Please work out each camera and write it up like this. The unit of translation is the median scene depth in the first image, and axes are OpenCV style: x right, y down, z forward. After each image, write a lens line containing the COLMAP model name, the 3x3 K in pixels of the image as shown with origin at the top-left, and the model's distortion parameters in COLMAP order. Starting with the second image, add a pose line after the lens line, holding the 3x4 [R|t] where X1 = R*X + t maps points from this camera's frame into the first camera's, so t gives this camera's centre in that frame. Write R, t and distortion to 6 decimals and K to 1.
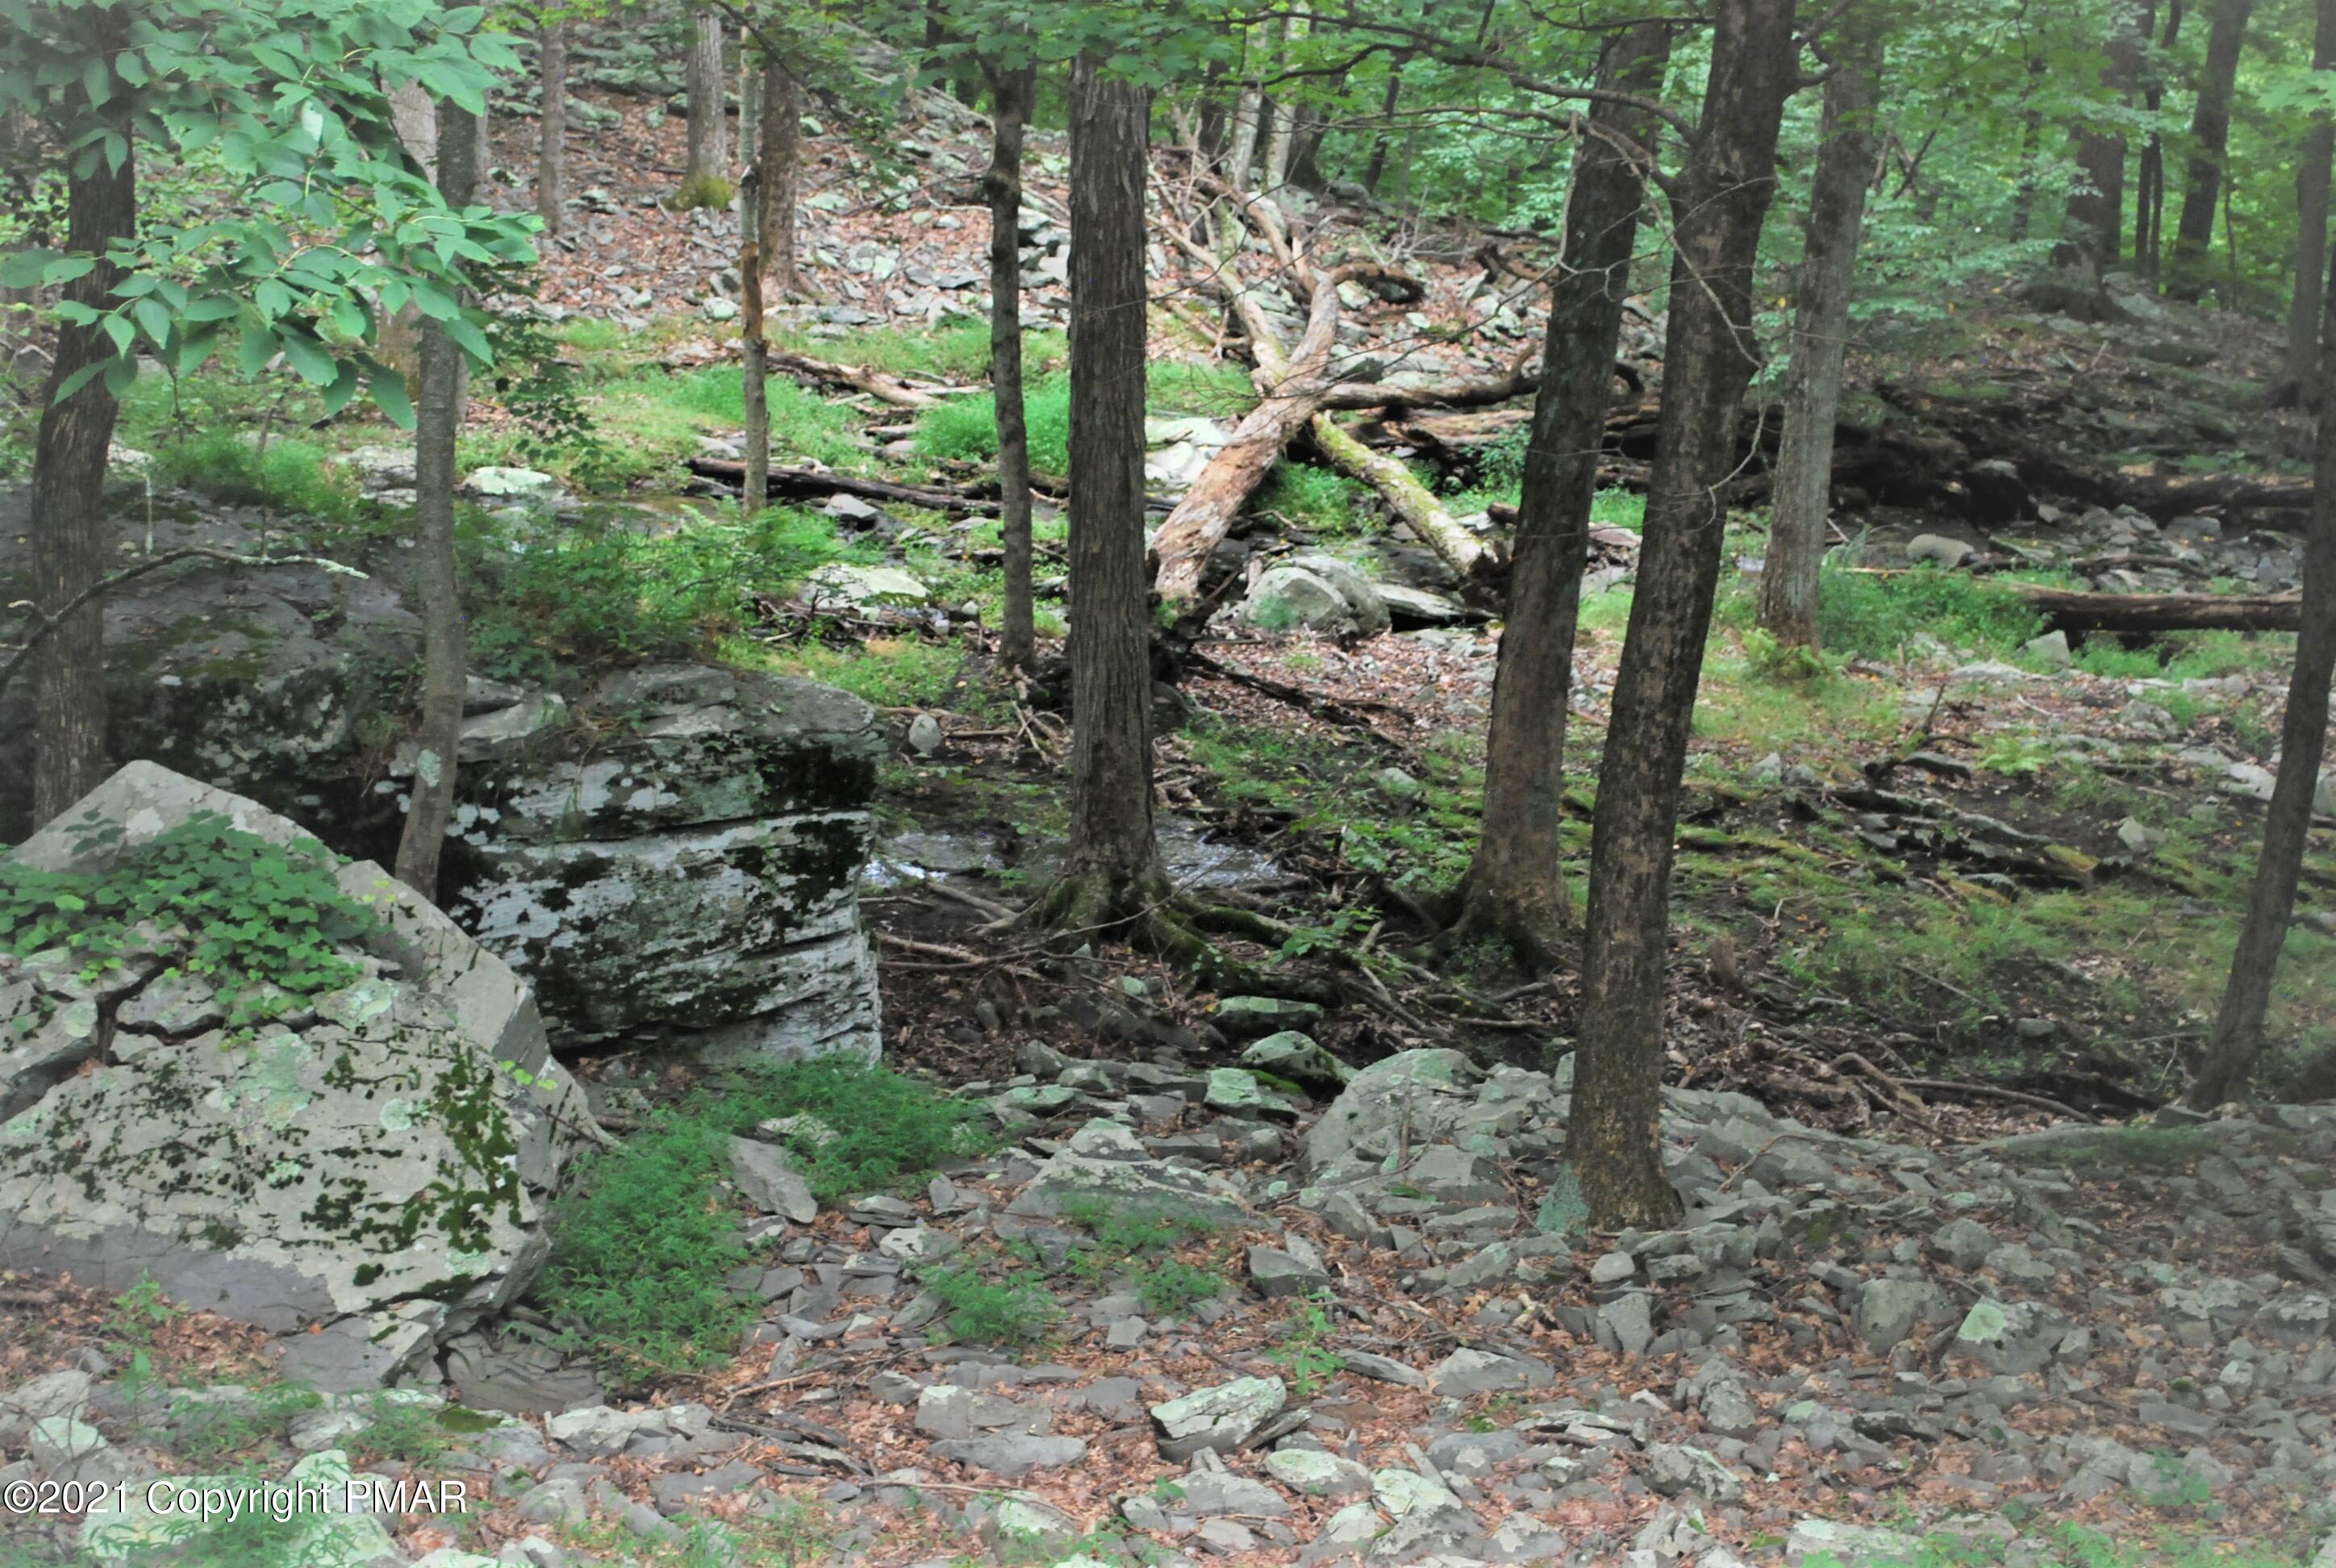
lens RADIAL K [[3998.6, 0, 1193.7], [0, 3998.6, 750.3], [0, 0, 1]] dist [0.008546, -0.014440]
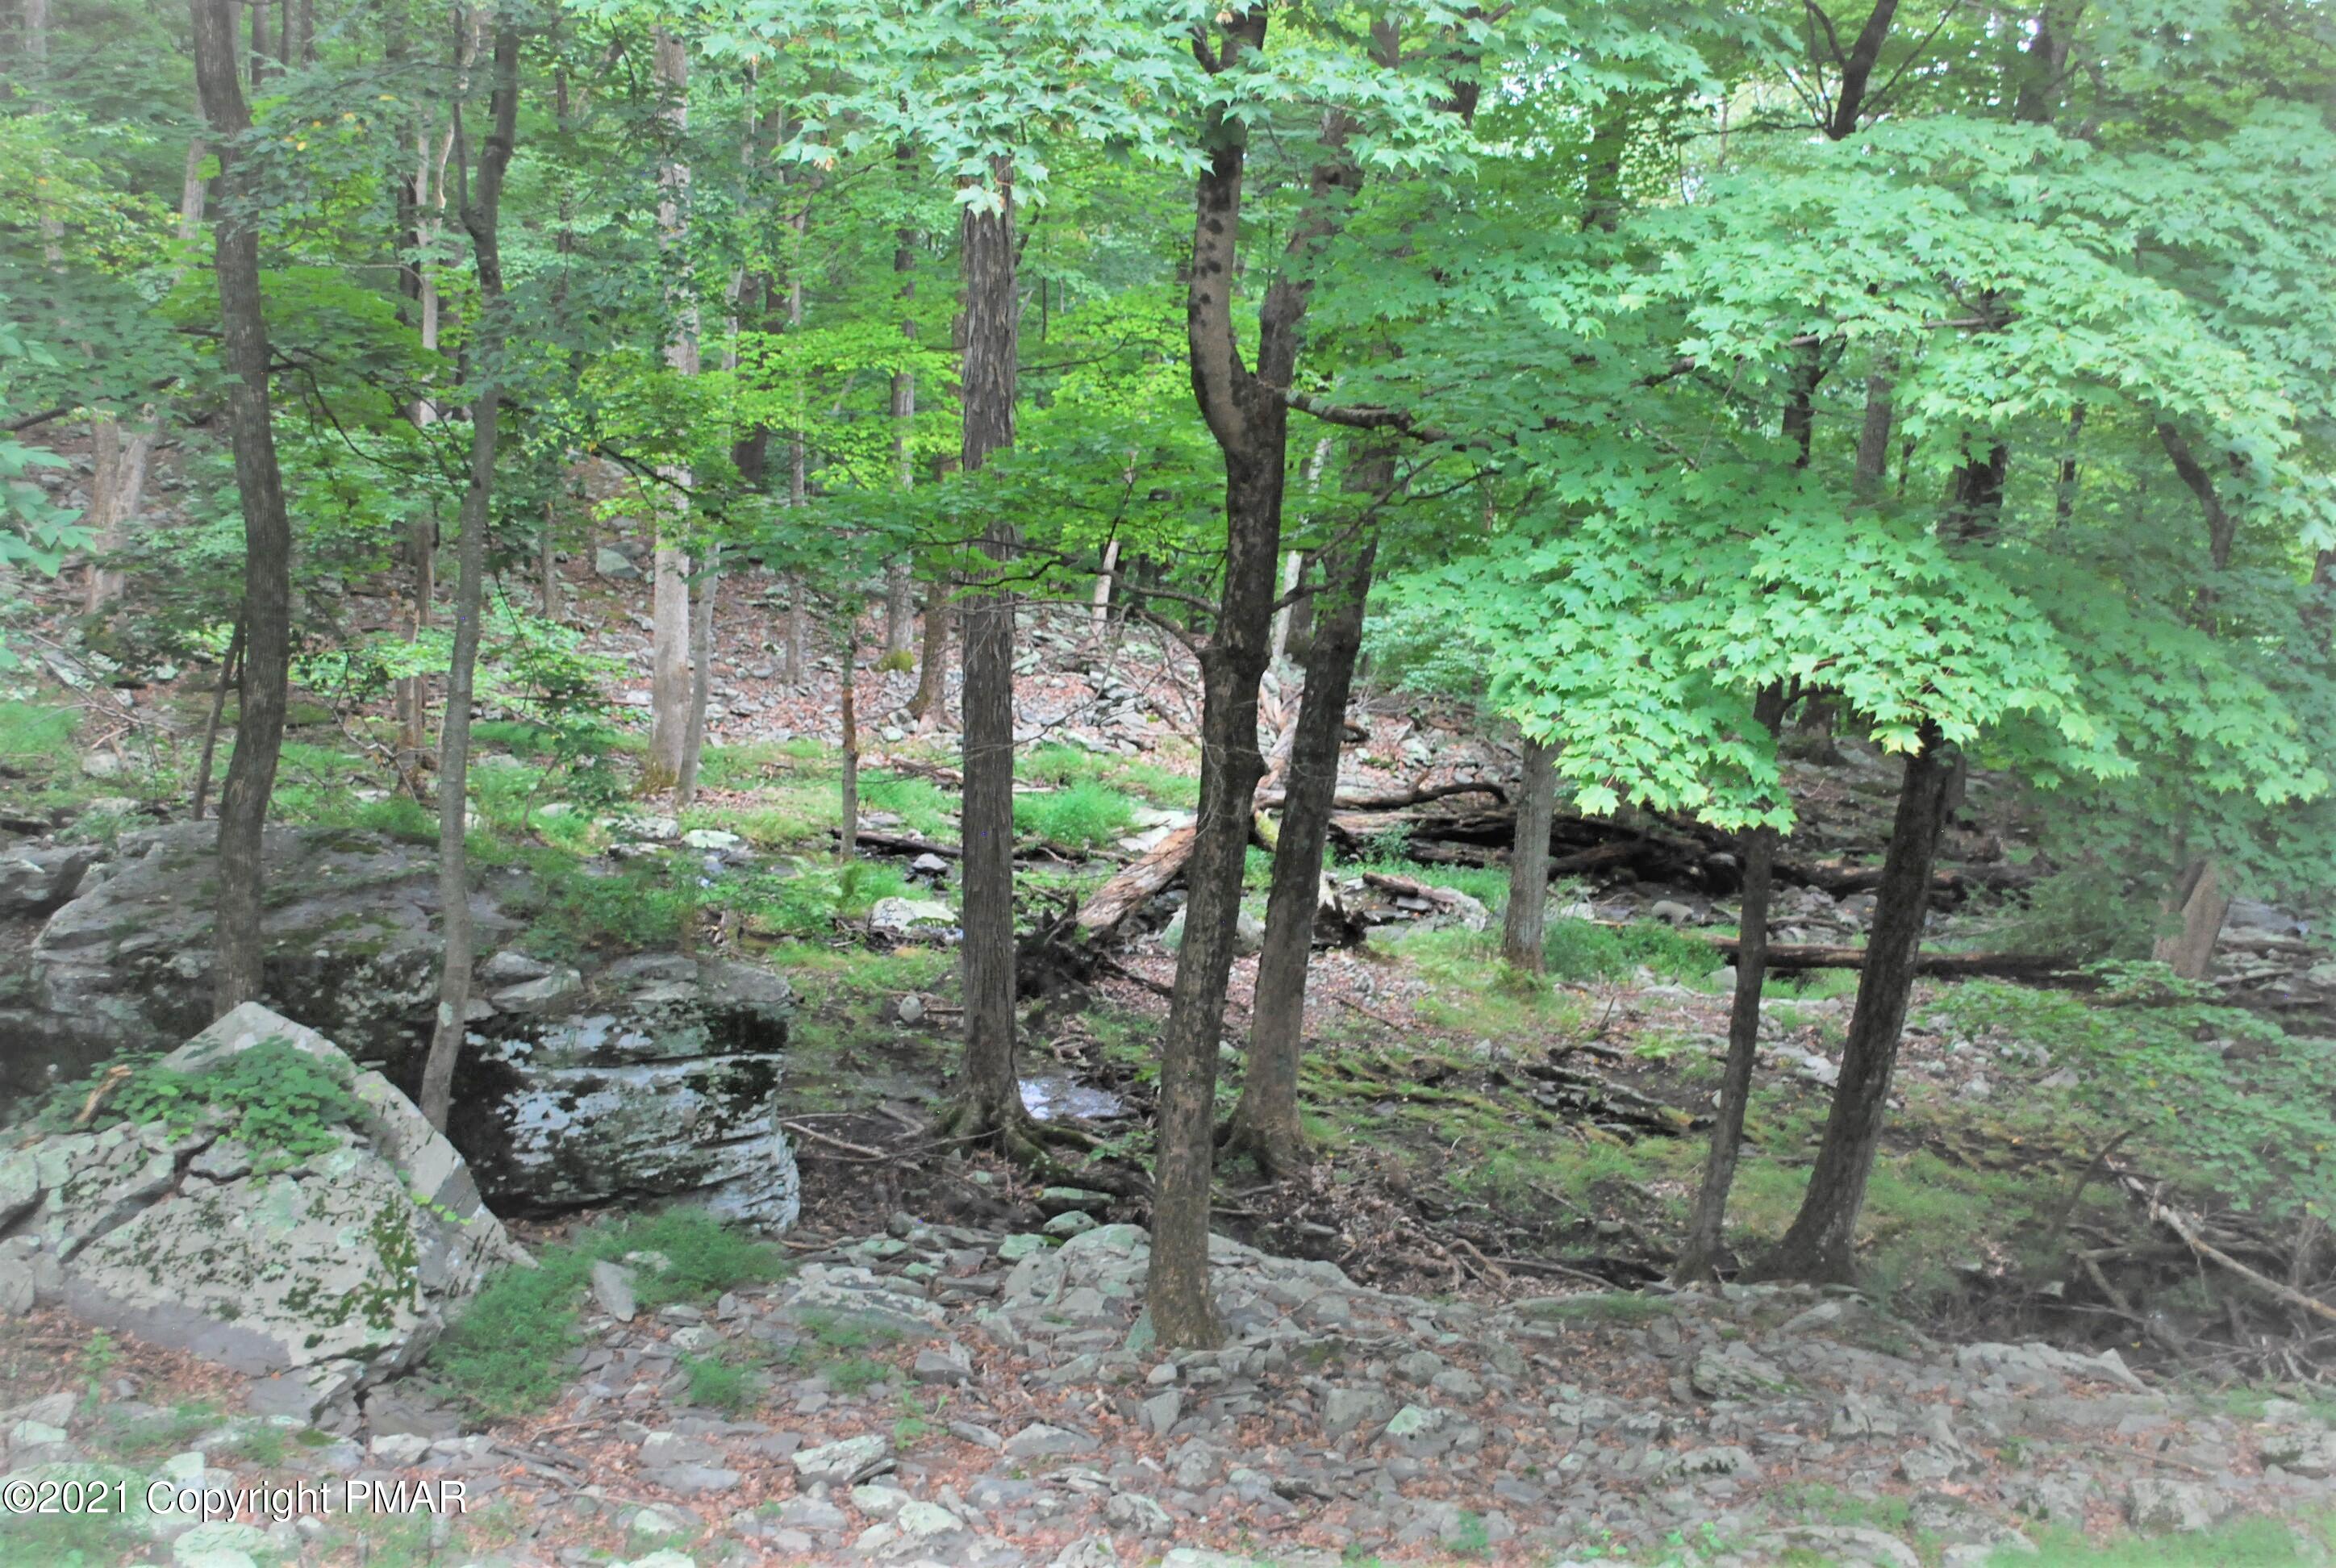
lens RADIAL K [[2602.6, 0, 1168.0], [0, 2602.6, 784.0], [0, 0, 1]] dist [-0.047687, -0.007586]
pose [[0.997207, 0.024662, -0.070498, 0.135873], [-0.031291, 0.995031, -0.094524, 0.001720], [0.067816, 0.096466, 0.993023, 0.016271]]
